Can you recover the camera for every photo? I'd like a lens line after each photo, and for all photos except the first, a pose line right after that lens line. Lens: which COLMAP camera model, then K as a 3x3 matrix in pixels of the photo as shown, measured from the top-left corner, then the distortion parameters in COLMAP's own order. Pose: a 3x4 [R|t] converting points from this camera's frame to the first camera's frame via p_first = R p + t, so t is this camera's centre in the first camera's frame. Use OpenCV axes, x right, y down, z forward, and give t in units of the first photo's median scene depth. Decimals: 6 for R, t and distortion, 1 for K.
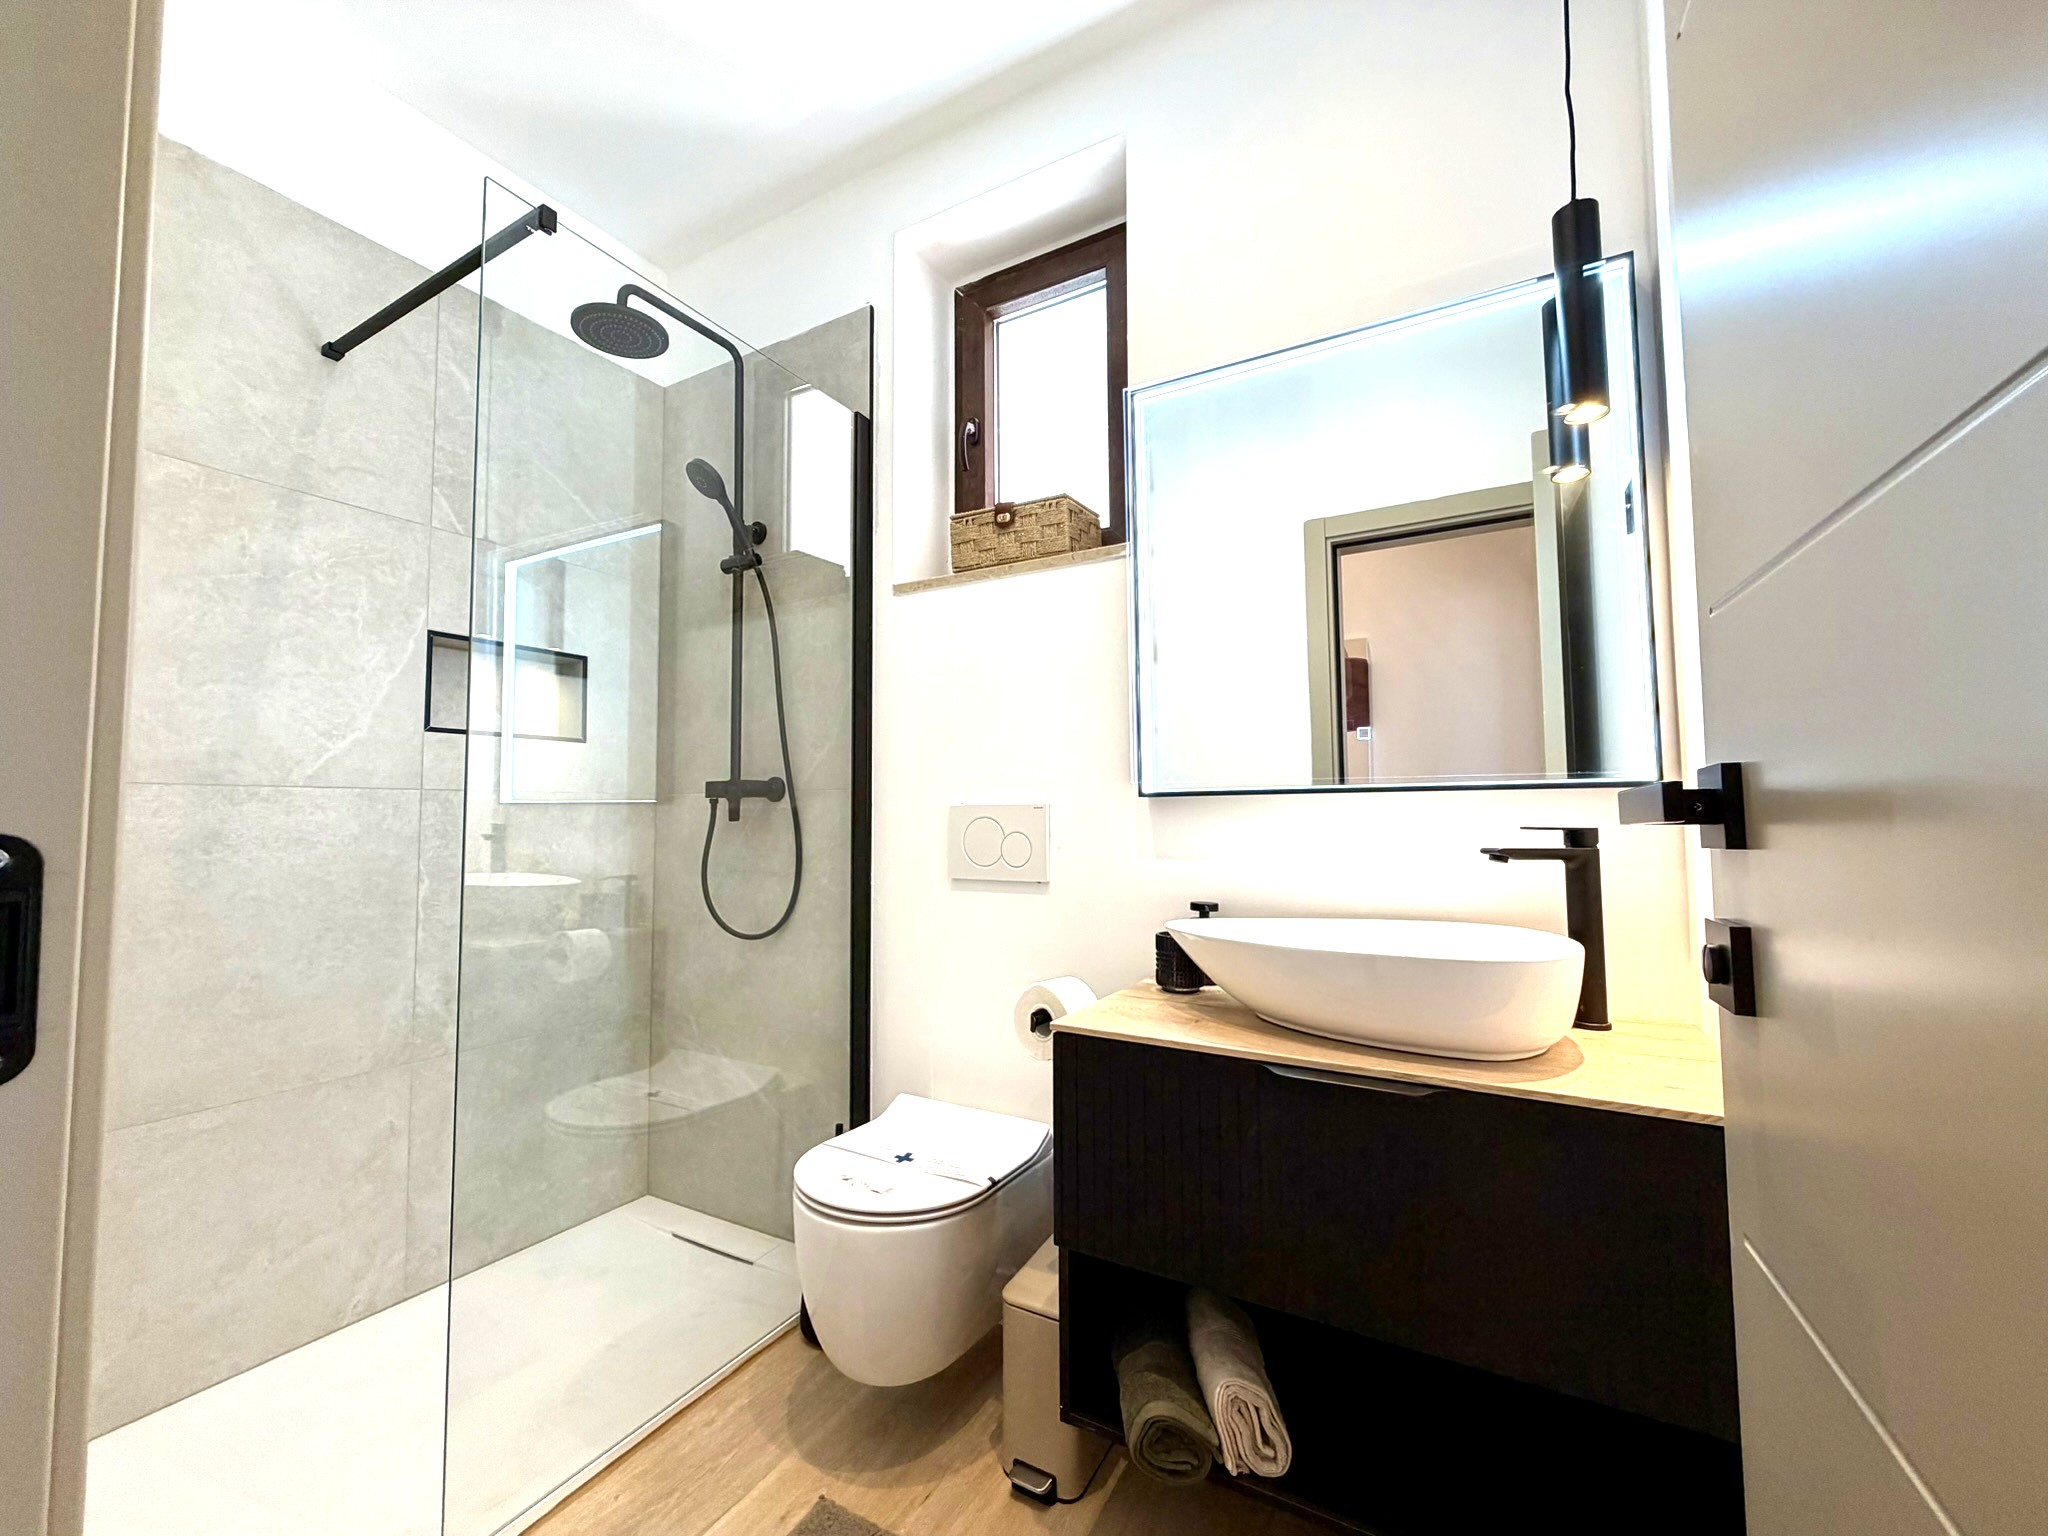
lens RADIAL K [[818.9, 0, 1024.0], [0, 818.9, 768.0], [0, 0, 1]] dist [0.000617, 0.000025]
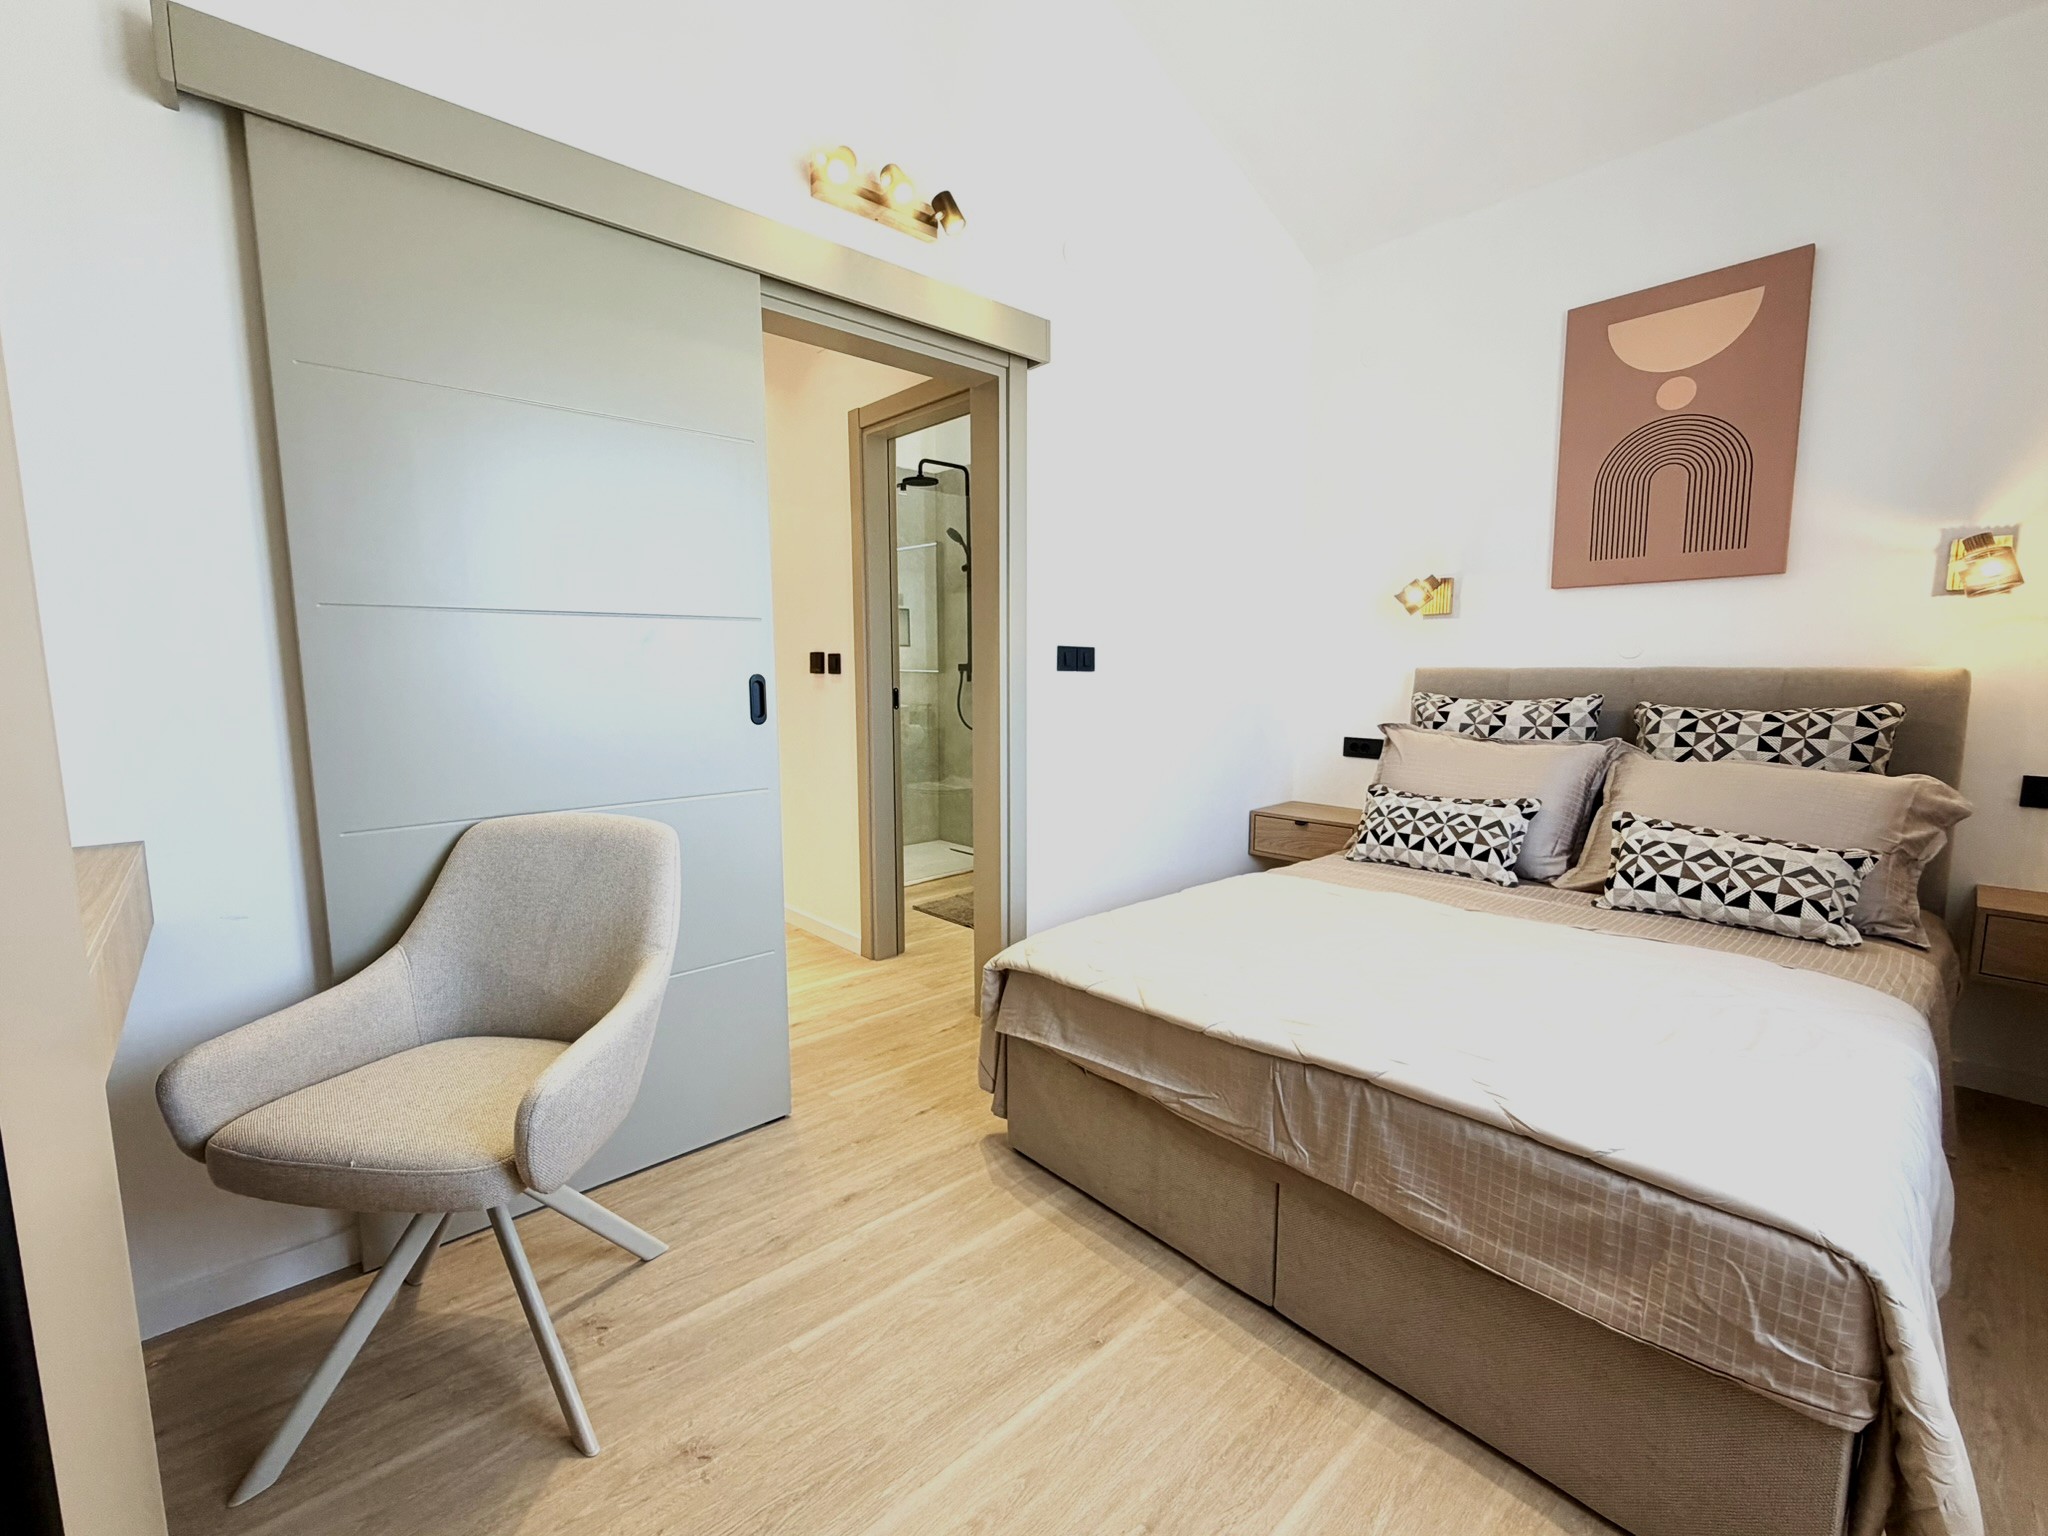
lens RADIAL K [[833.6, 0, 1024.0], [0, 833.6, 768.0], [0, 0, 1]] dist [-0.037449, 0.000003]
pose [[0.954812, 0.037352, -0.294854, 0.486825], [0.013604, 0.985539, 0.168900, -0.086366], [0.296899, -0.165279, 0.940497, -1.189846]]
